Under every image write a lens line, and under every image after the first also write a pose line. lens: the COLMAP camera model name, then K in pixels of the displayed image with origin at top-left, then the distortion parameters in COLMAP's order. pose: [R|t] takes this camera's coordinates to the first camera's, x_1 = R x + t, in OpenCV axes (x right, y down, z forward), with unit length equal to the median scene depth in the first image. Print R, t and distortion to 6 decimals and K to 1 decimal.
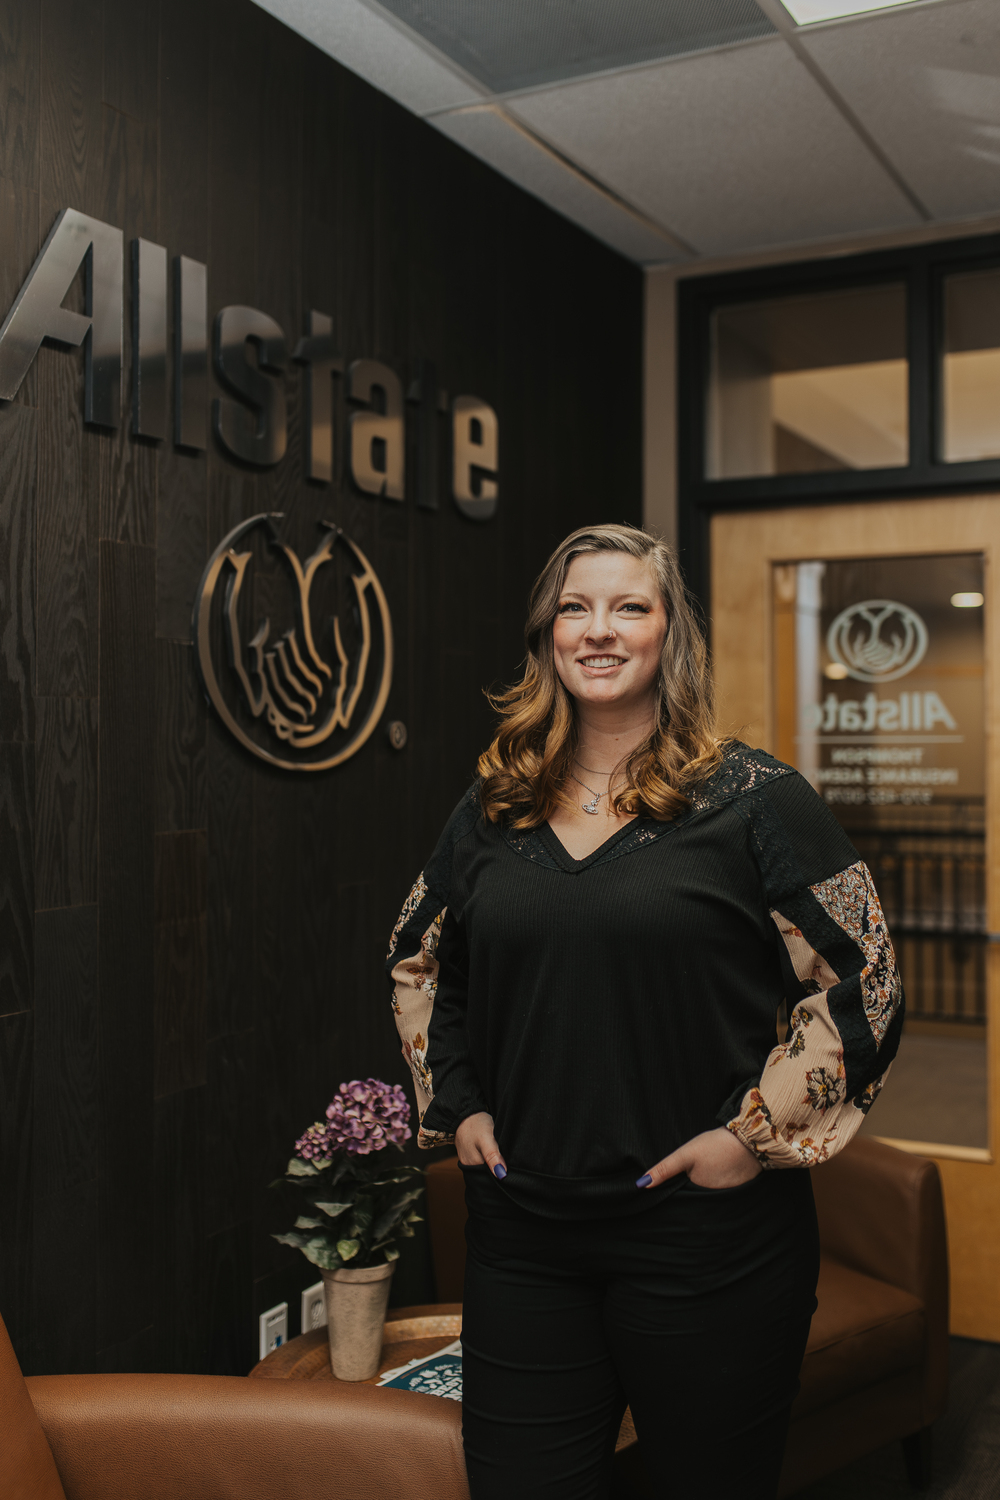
lens RADIAL K [[1399.2, 0, 500.0], [0, 1399.2, 750.0], [0, 0, 1]] dist [-0.016125, -0.010725]
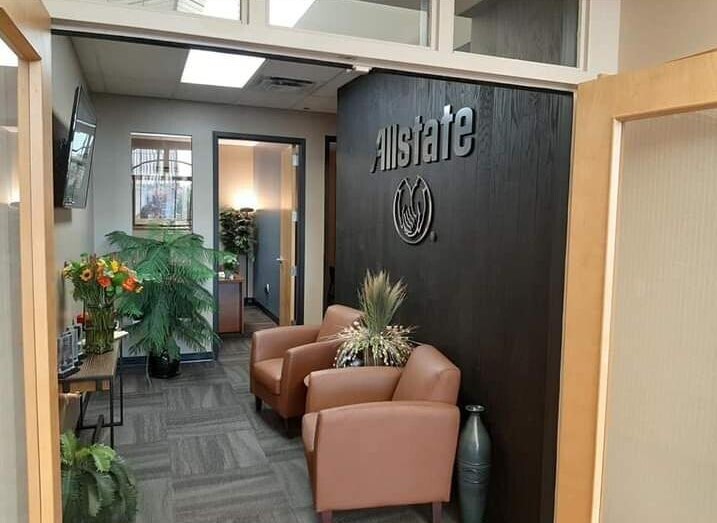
lens RADIAL K [[552.9, 0, 358.5], [0, 552.9, 261.5], [0, 0, 1]] dist [-0.001084, -0.000145]
pose [[0.976198, 0.033686, -0.214247, 0.081249], [-0.015470, 0.996163, 0.086140, -0.057638], [0.216327, -0.080776, 0.972974, -0.754213]]
